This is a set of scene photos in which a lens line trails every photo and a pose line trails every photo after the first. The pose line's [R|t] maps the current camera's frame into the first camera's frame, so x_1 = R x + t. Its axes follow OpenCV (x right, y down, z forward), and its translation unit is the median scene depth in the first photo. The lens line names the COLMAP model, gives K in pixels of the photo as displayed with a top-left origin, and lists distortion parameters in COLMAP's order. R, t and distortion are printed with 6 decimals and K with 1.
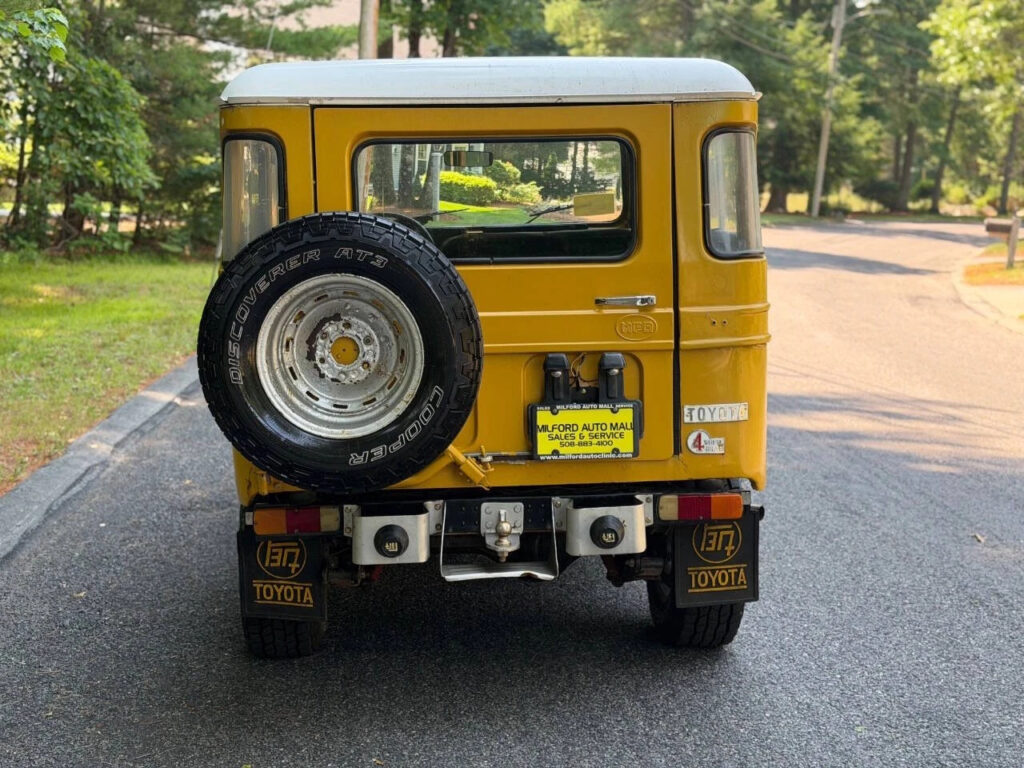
lens RADIAL K [[1442.3, 0, 512.0], [0, 1442.3, 384.0], [0, 0, 1]] dist [0.103506, -0.007036]
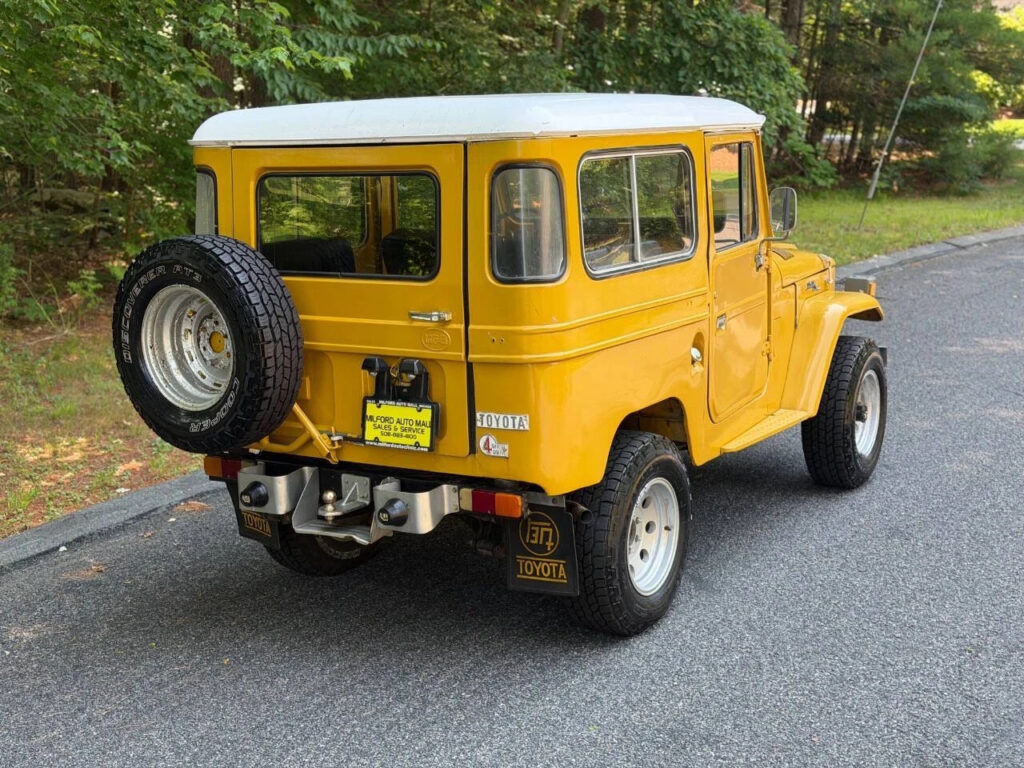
lens RADIAL K [[1442.3, 0, 512.0], [0, 1442.3, 384.0], [0, 0, 1]] dist [0.103506, -0.007036]
pose [[0.798960, 0.095572, -0.593741, 0.813520], [-0.058649, 0.994968, 0.081236, -0.100117], [0.598517, -0.030082, 0.800545, 0.118650]]
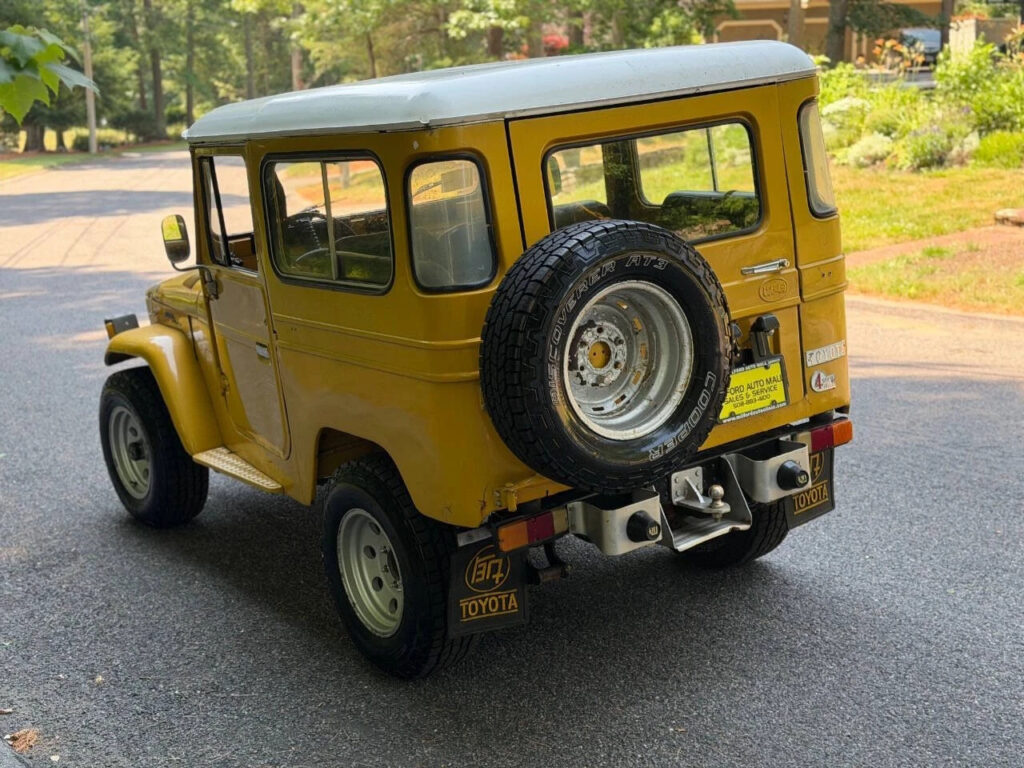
lens RADIAL K [[1442.3, 0, 512.0], [0, 1442.3, 384.0], [0, 0, 1]] dist [0.103506, -0.007036]
pose [[0.863283, -0.181983, 0.470770, -0.620410], [0.158765, 0.983300, 0.088969, -0.098139], [-0.479099, -0.002064, 0.877759, 0.120187]]
